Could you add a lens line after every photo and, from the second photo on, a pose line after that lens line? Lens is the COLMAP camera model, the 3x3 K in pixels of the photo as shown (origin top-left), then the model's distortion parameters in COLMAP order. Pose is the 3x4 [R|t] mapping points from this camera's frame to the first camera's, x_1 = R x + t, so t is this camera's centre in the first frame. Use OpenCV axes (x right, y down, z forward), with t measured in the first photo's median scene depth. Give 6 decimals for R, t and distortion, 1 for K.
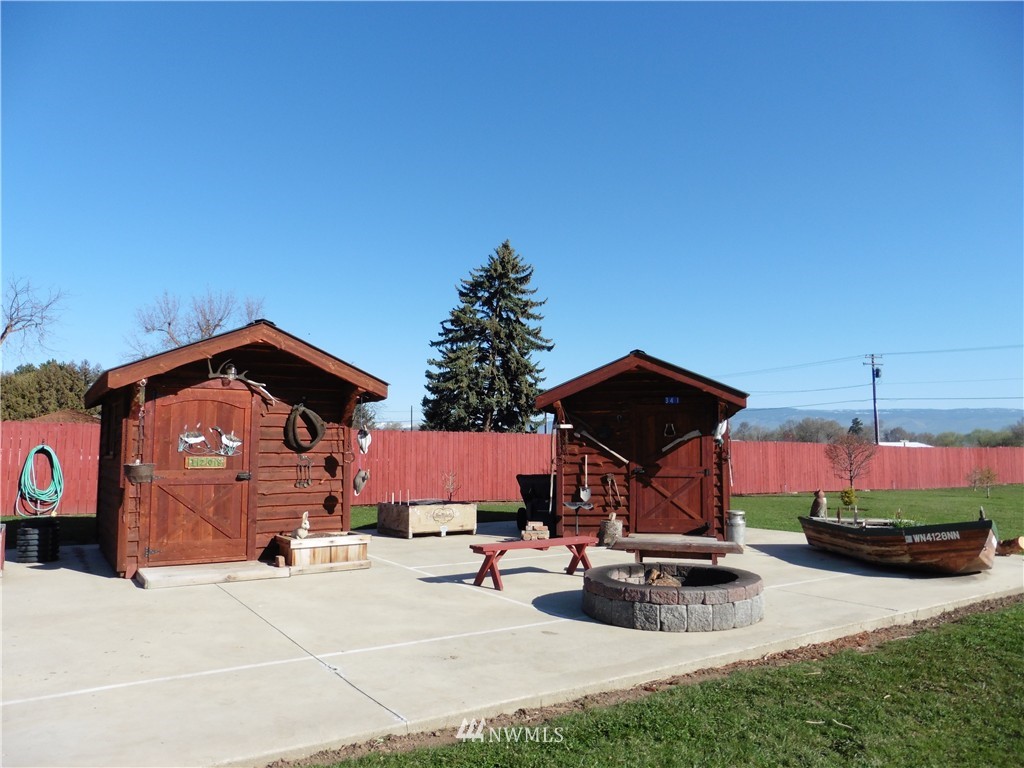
lens RADIAL K [[743.7, 0, 510.5], [0, 743.7, 387.2], [0, 0, 1]] dist [-0.050620, 0.033412]
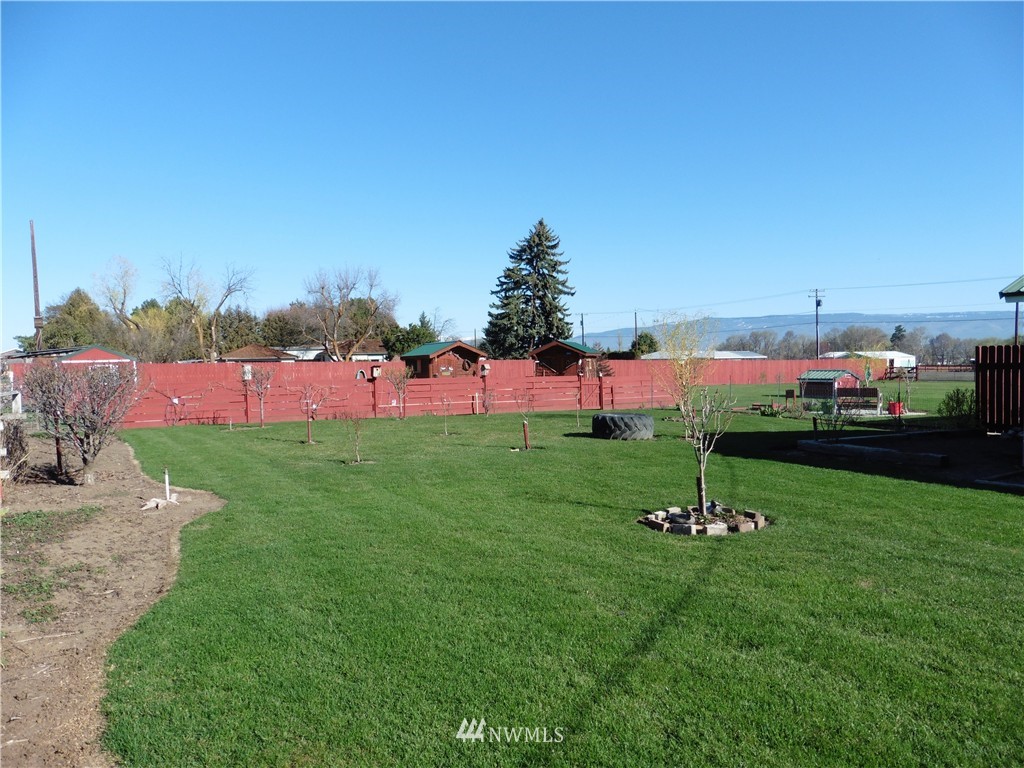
lens RADIAL K [[743.7, 0, 511.2], [0, 743.7, 387.4], [0, 0, 1]] dist [-0.050620, 0.033412]
pose [[0.996831, -0.016065, -0.077910, 0.042661], [0.025222, 0.992691, 0.118019, -0.045204], [0.075445, -0.119610, 0.989950, -0.462782]]
